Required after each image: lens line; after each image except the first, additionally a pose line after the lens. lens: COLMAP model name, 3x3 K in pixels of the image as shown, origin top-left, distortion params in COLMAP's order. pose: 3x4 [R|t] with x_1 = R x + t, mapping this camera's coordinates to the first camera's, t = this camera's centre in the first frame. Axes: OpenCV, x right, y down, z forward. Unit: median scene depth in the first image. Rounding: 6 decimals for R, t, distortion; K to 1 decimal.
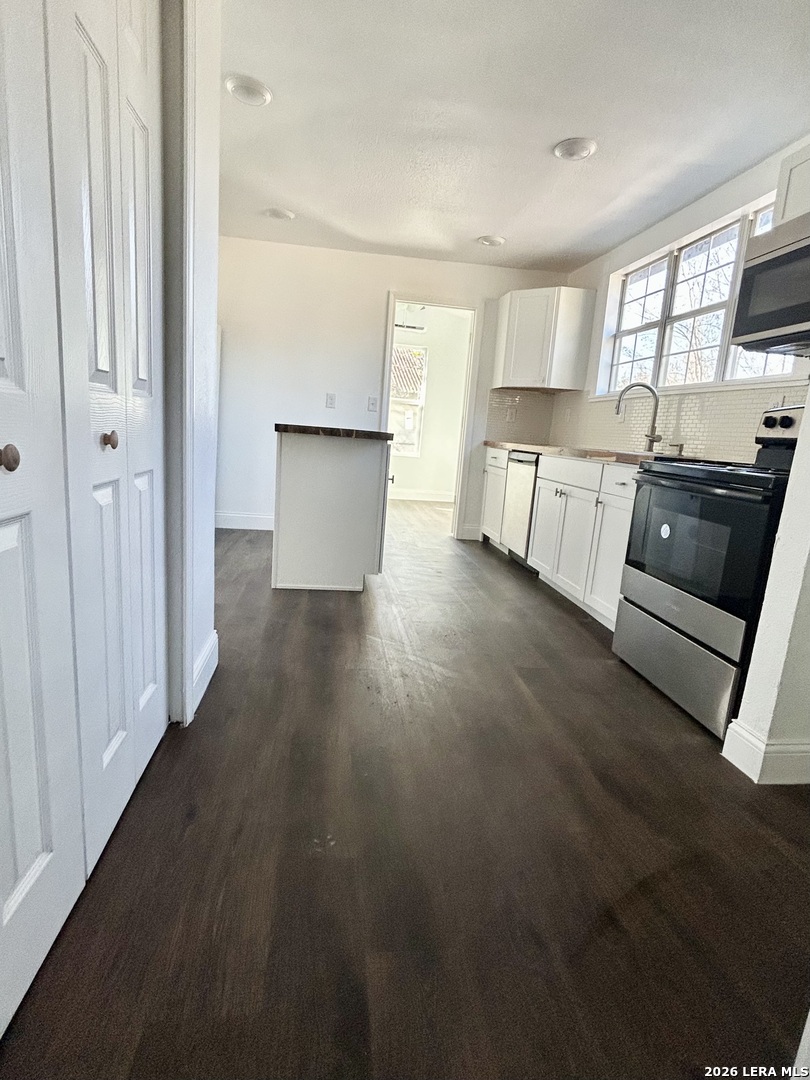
lens RADIAL K [[551.9, 0, 406.5], [0, 551.9, 533.3], [0, 0, 1]] dist [-0.002656, -0.000317]
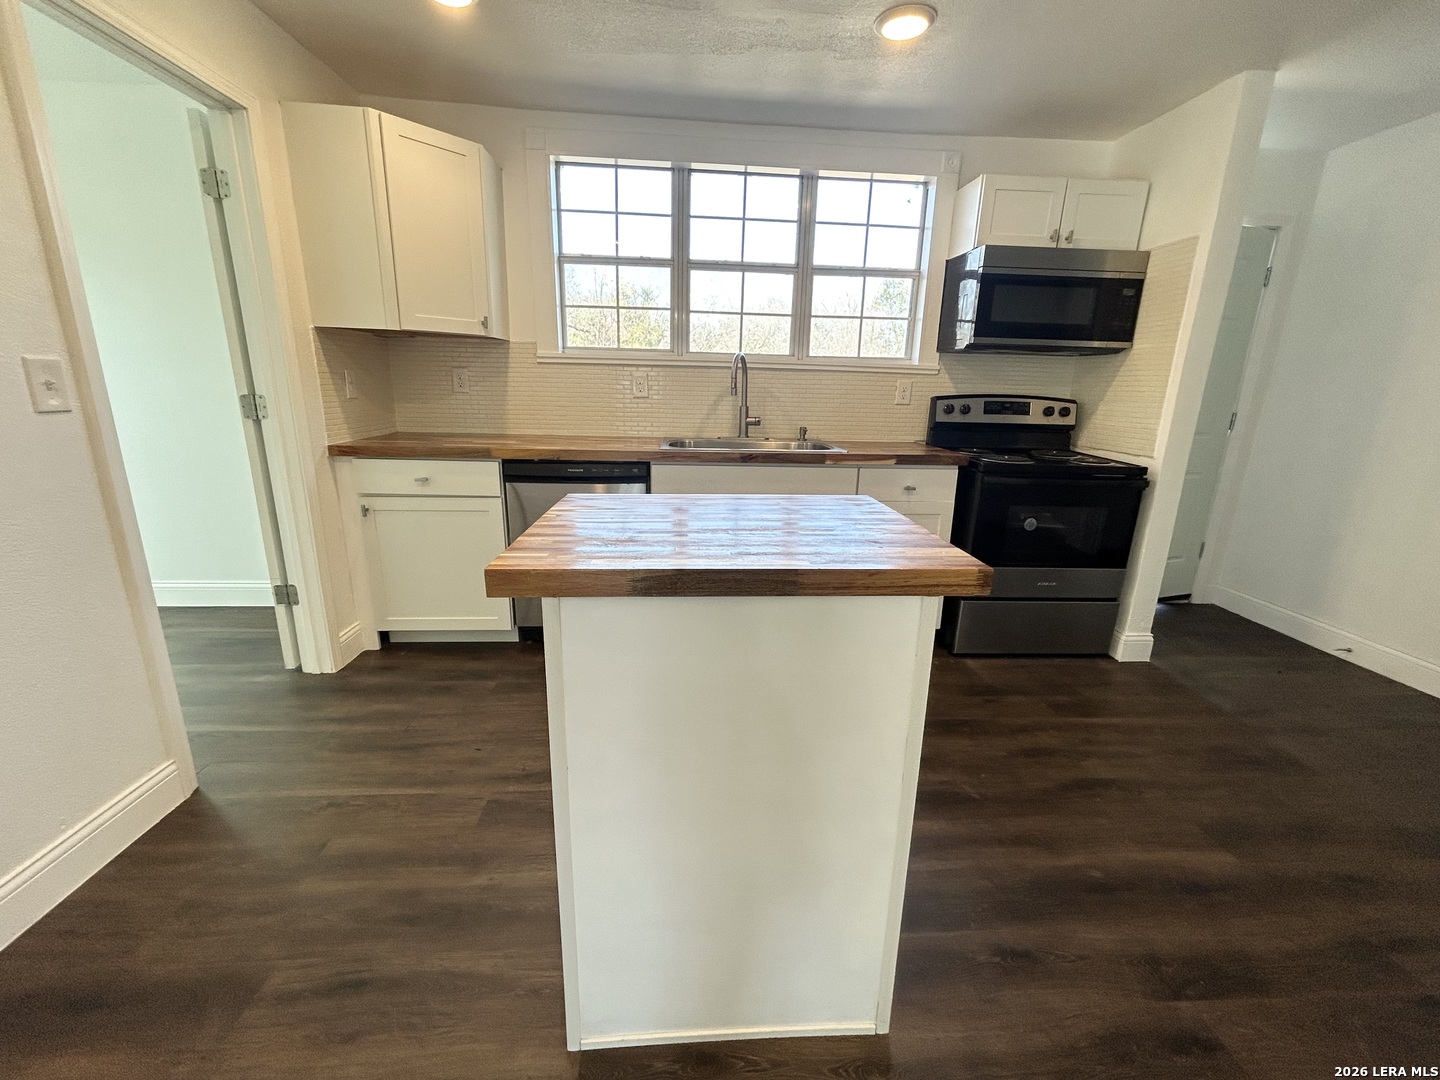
lens RADIAL K [[579.4, 0, 723.2], [0, 579.4, 536.1], [0, 0, 1]] dist [-0.001469, -0.000407]
pose [[0.086386, -0.324669, 0.941874, -0.459432], [0.164882, 0.937030, 0.307877, -0.293817], [-0.982523, 0.128702, 0.134479, 0.969277]]
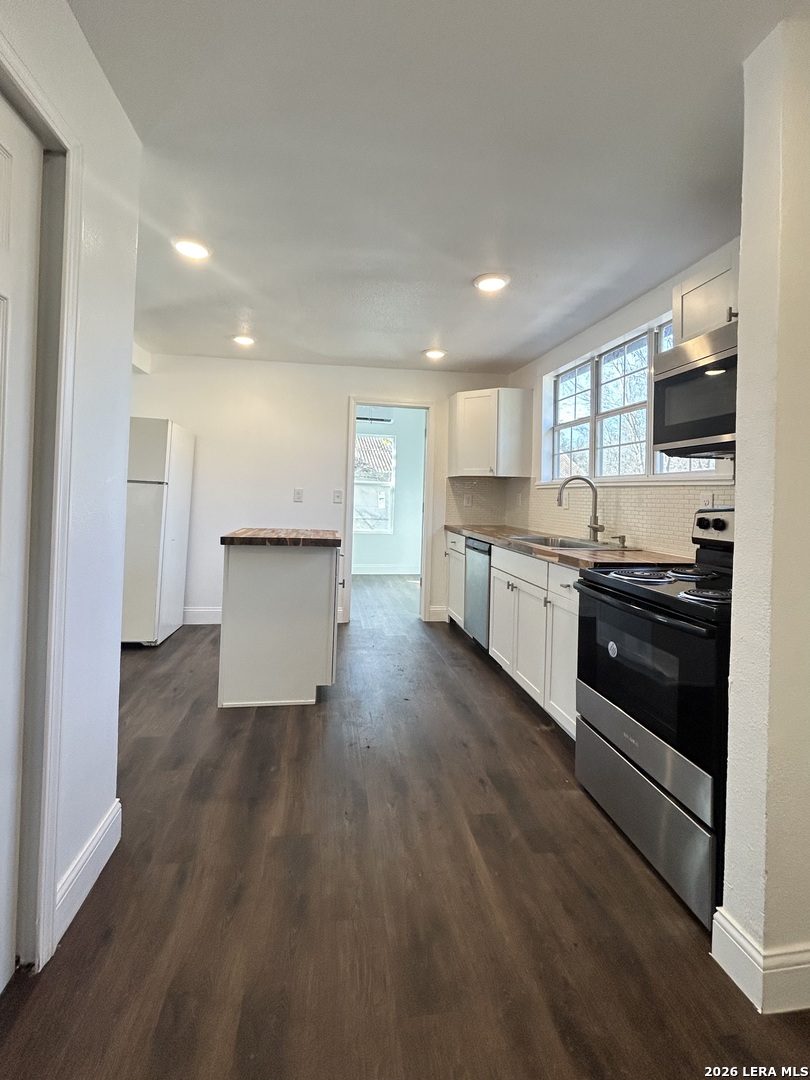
lens RADIAL K [[495.2, 0, 408.7], [0, 495.2, 489.5], [0, 0, 1]] dist [0.001497, 0.000524]
pose [[0.998429, -0.048281, 0.028446, 0.074531], [0.052874, 0.979809, -0.192816, -0.083671], [-0.018562, 0.194017, 0.980823, 0.084367]]
